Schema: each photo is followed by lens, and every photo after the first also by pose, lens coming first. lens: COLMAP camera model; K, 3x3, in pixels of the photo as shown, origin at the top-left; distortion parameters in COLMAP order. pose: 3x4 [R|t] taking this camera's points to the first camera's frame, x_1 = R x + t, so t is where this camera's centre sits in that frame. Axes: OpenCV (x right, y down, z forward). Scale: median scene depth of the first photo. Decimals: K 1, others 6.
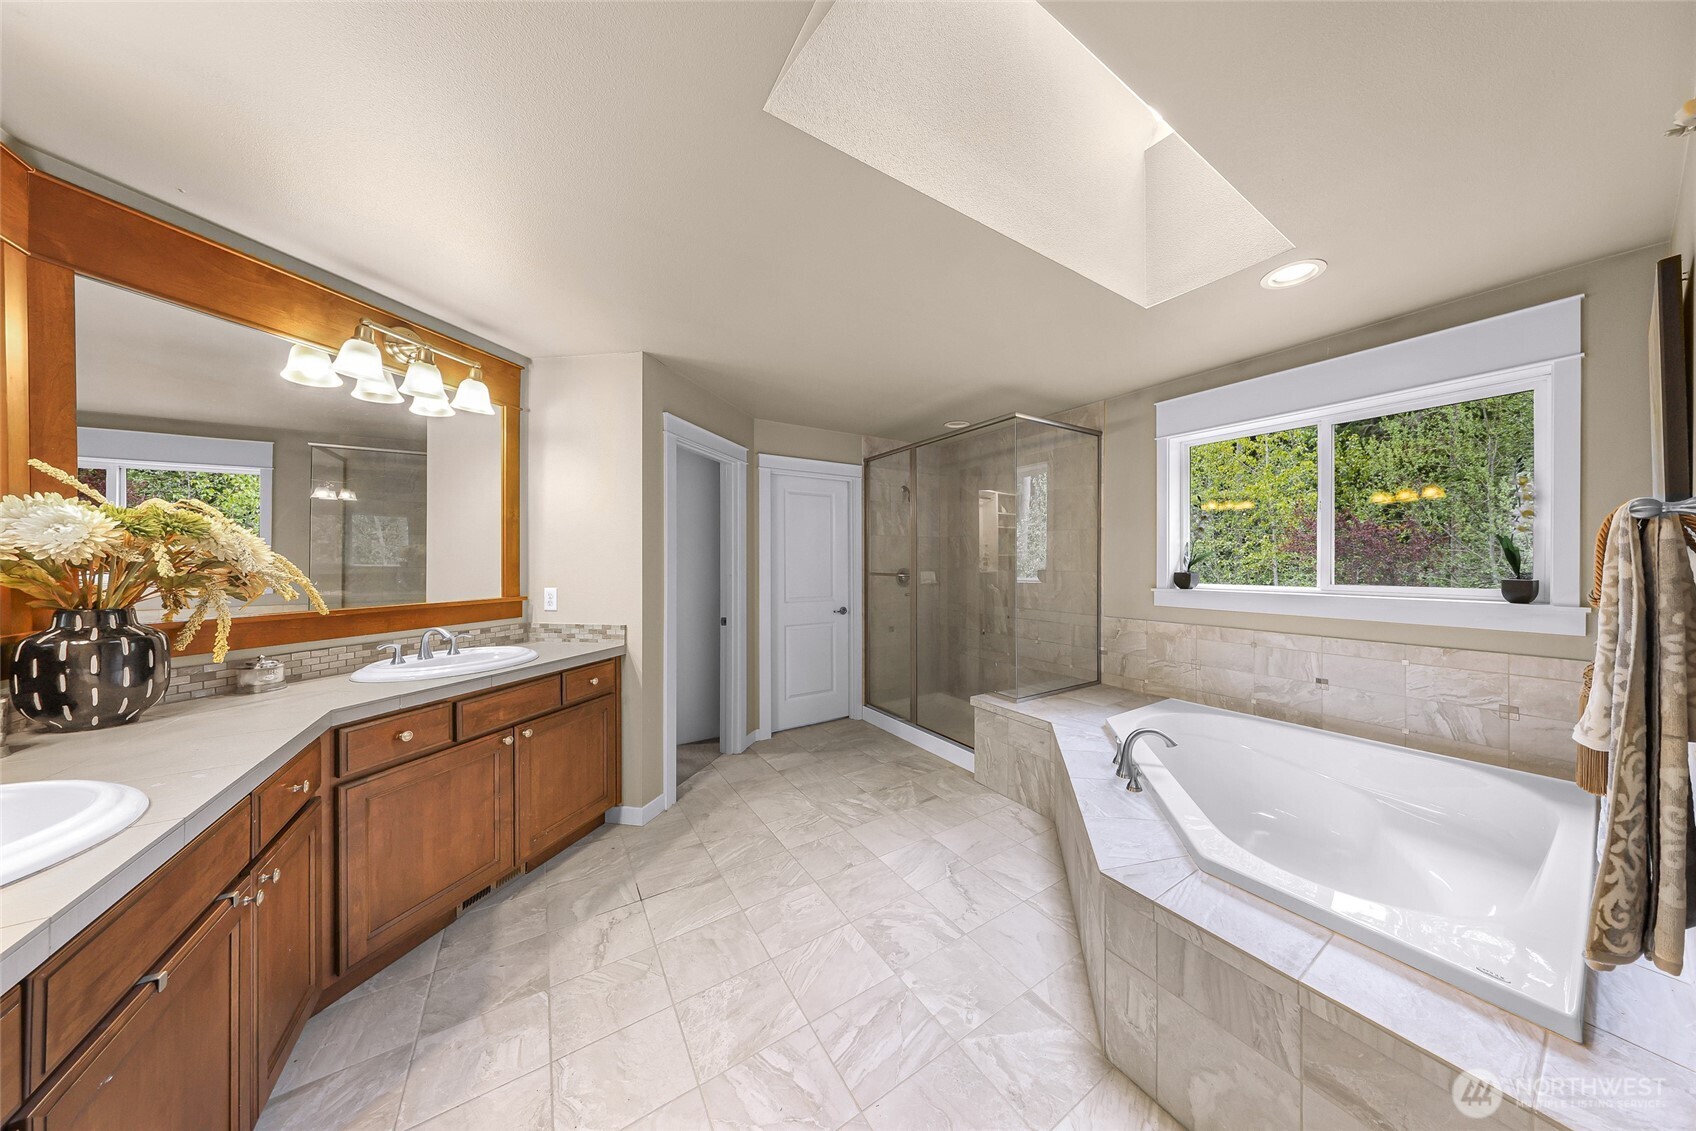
lens RADIAL K [[494.8, 0, 848.0], [0, 494.8, 565.5], [0, 0, 1]] dist [-0.000189, 0.000007]
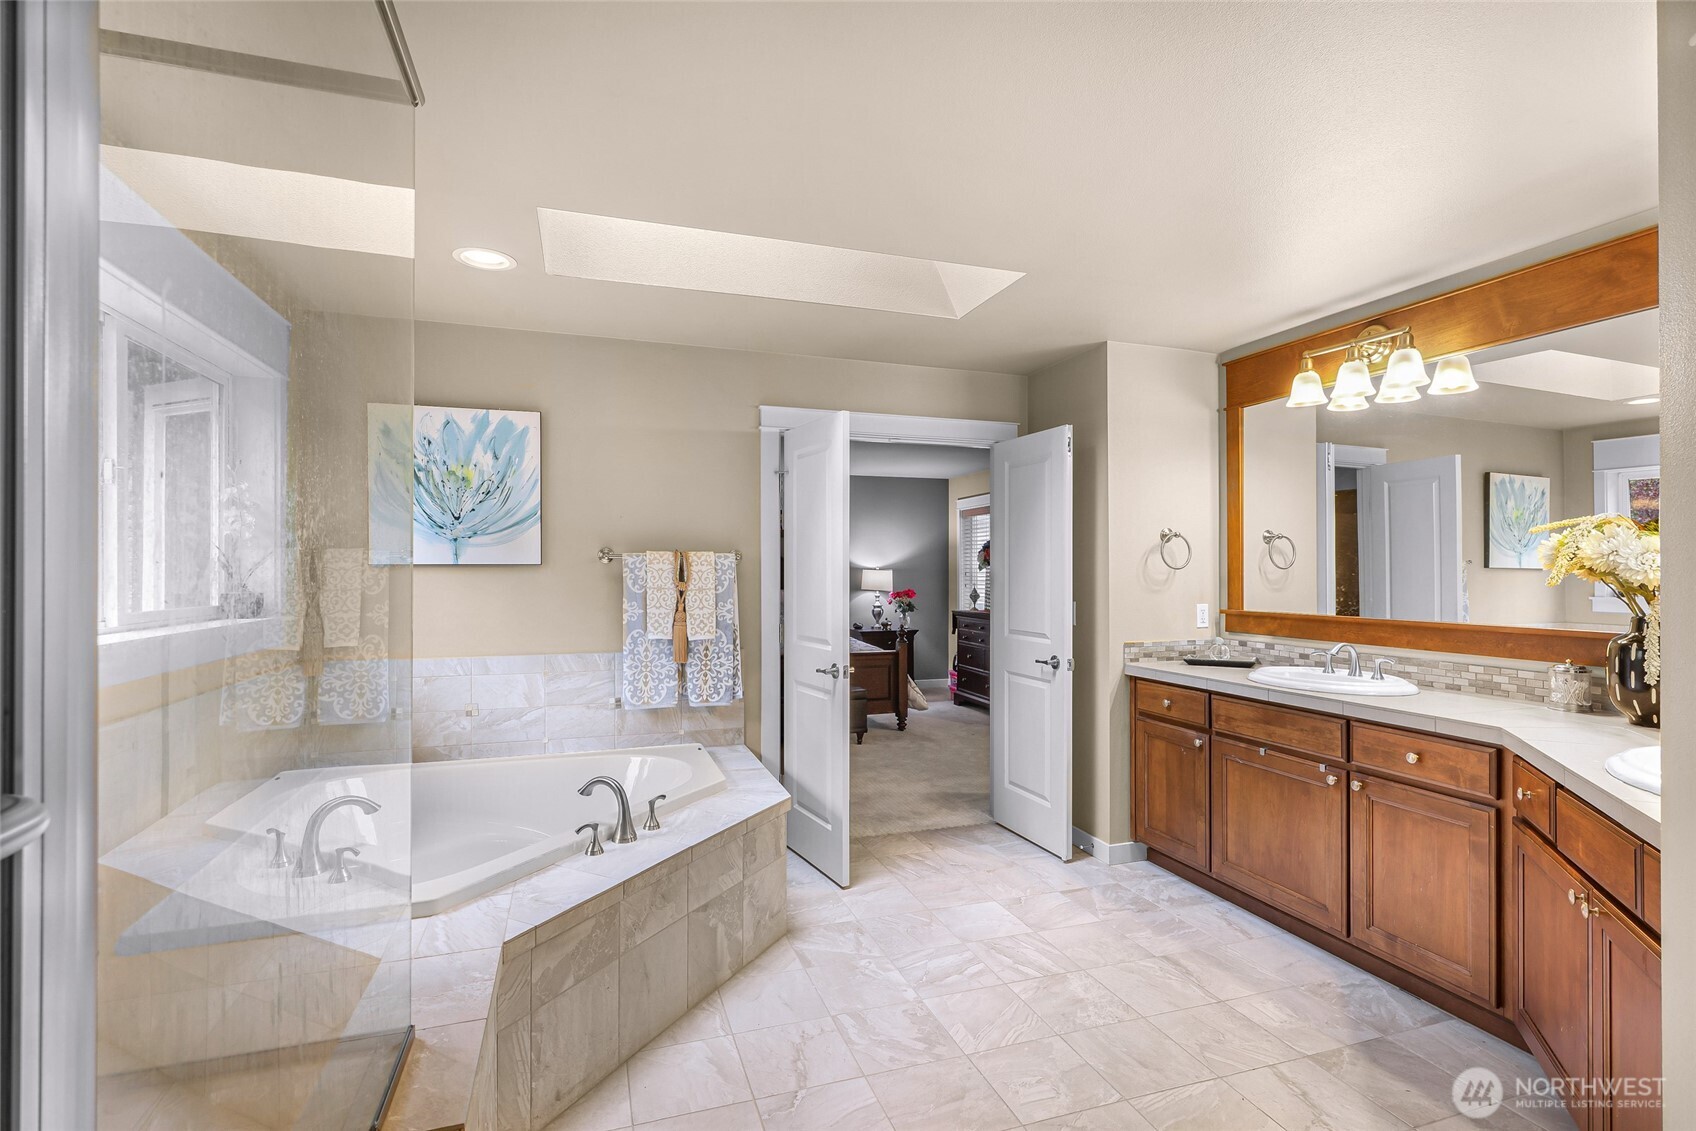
lens RADIAL K [[832.0, 0, 848.0], [0, 832.0, 565.5], [0, 0, 1]] dist [0.000868, -0.000079]
pose [[-0.987079, -0.000598, 0.160236, -0.024328], [-0.000916, 0.999998, -0.001908, -0.036119], [-0.160234, -0.002031, -0.987077, 2.698008]]
